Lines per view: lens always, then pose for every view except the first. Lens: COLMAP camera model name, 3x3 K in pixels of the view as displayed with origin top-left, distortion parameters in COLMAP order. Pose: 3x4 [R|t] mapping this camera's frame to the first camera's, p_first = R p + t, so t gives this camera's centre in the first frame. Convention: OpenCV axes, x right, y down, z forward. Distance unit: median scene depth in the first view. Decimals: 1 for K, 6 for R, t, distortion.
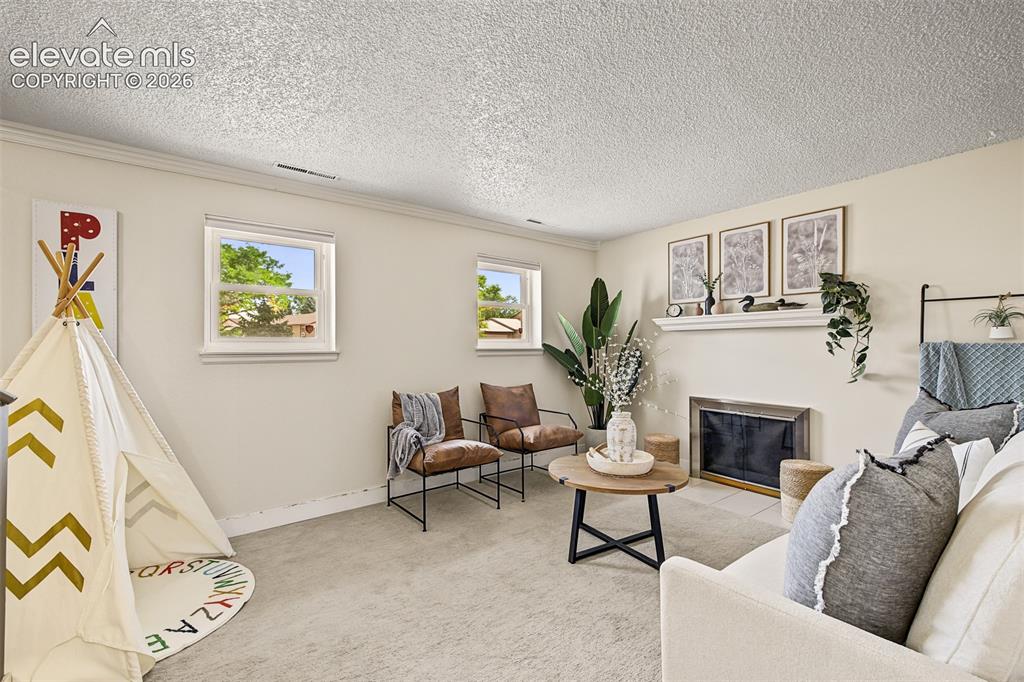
lens RADIAL K [[434.1, 0, 505.8], [0, 434.1, 349.1], [0, 0, 1]] dist [0.010268, -0.002880]
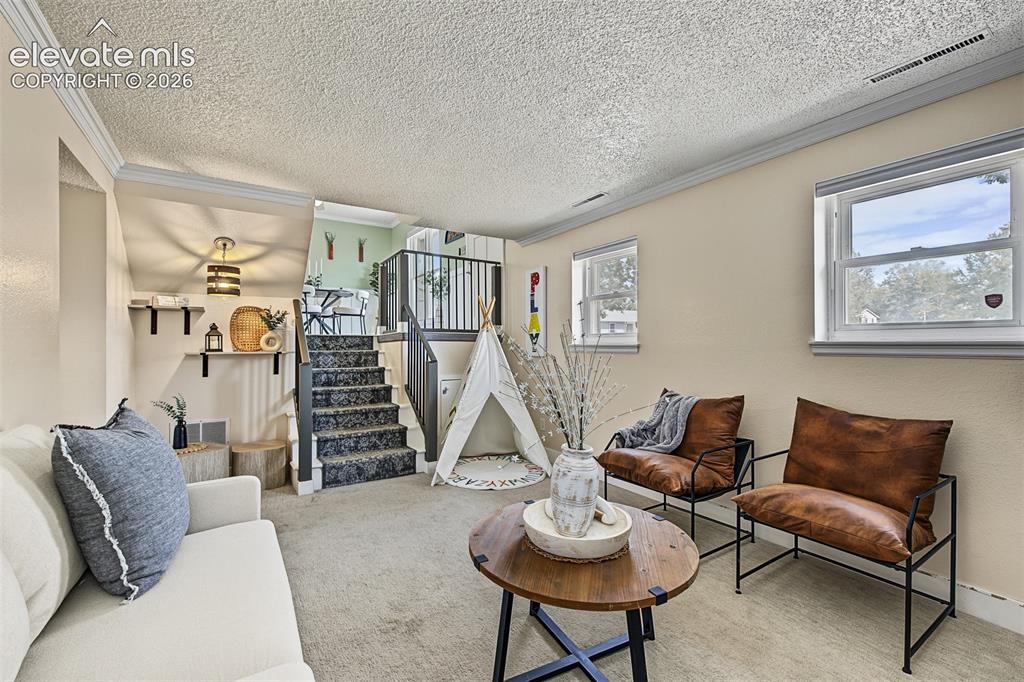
lens RADIAL K [[434.1, 0, 509.7], [0, 434.1, 340.7], [0, 0, 1]] dist [0.010268, -0.002880]
pose [[-0.078291, 0.000053, -0.996931, 0.954802], [0.006399, 0.999979, -0.000449, -0.007436], [0.996910, -0.006414, -0.078290, 1.029223]]
